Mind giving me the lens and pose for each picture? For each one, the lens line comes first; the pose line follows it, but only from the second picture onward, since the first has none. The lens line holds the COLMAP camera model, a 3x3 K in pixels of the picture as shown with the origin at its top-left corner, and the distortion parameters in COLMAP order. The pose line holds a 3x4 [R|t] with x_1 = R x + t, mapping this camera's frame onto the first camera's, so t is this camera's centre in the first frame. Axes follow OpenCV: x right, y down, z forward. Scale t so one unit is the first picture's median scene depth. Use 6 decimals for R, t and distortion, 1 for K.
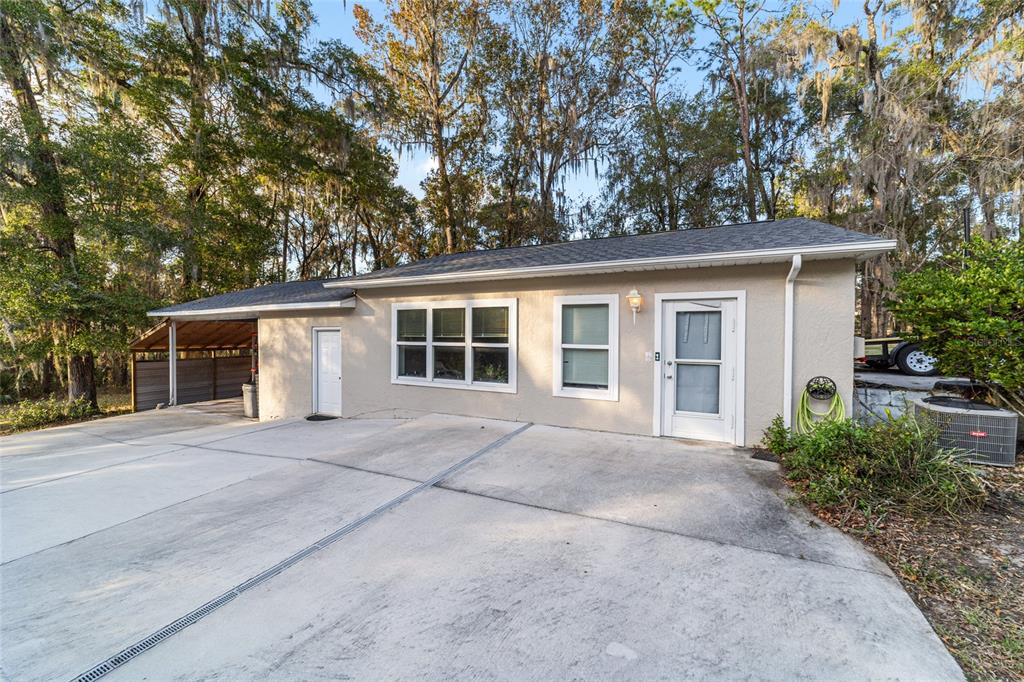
lens RADIAL K [[390.7, 0, 512.0], [0, 390.7, 341.0], [0, 0, 1]] dist [-0.018645, 0.009098]
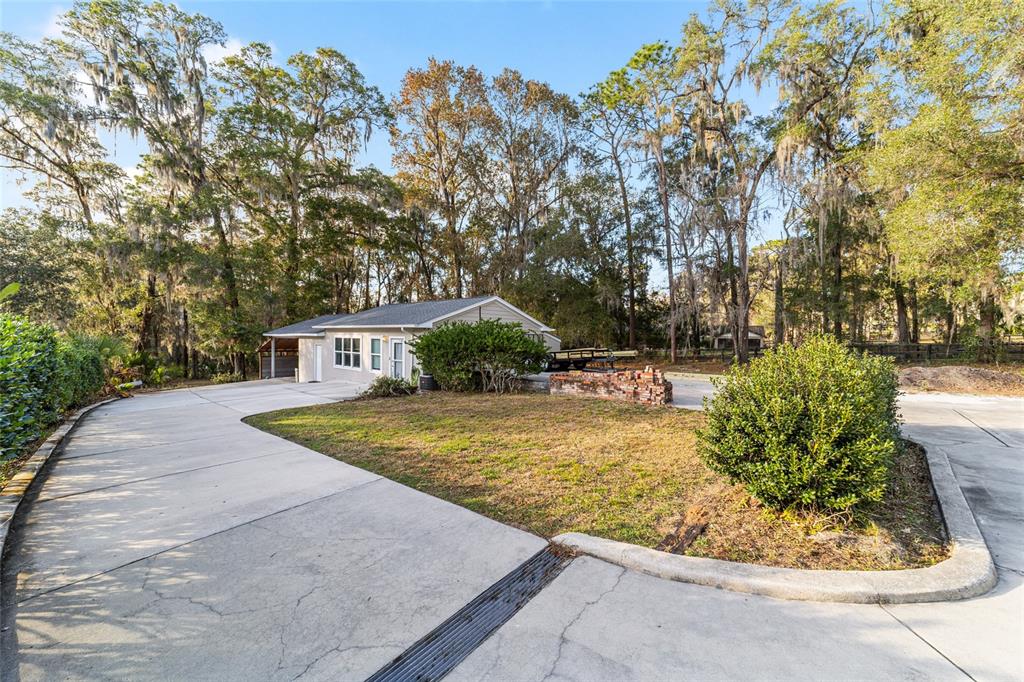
lens RADIAL K [[390.7, 0, 512.0], [0, 390.7, 341.0], [0, 0, 1]] dist [-0.018645, 0.009098]
pose [[0.966209, 0.006940, -0.257665, 1.387911], [-0.007530, 0.999971, -0.001303, -0.063297], [0.257649, 0.003200, 0.966233, -1.059294]]
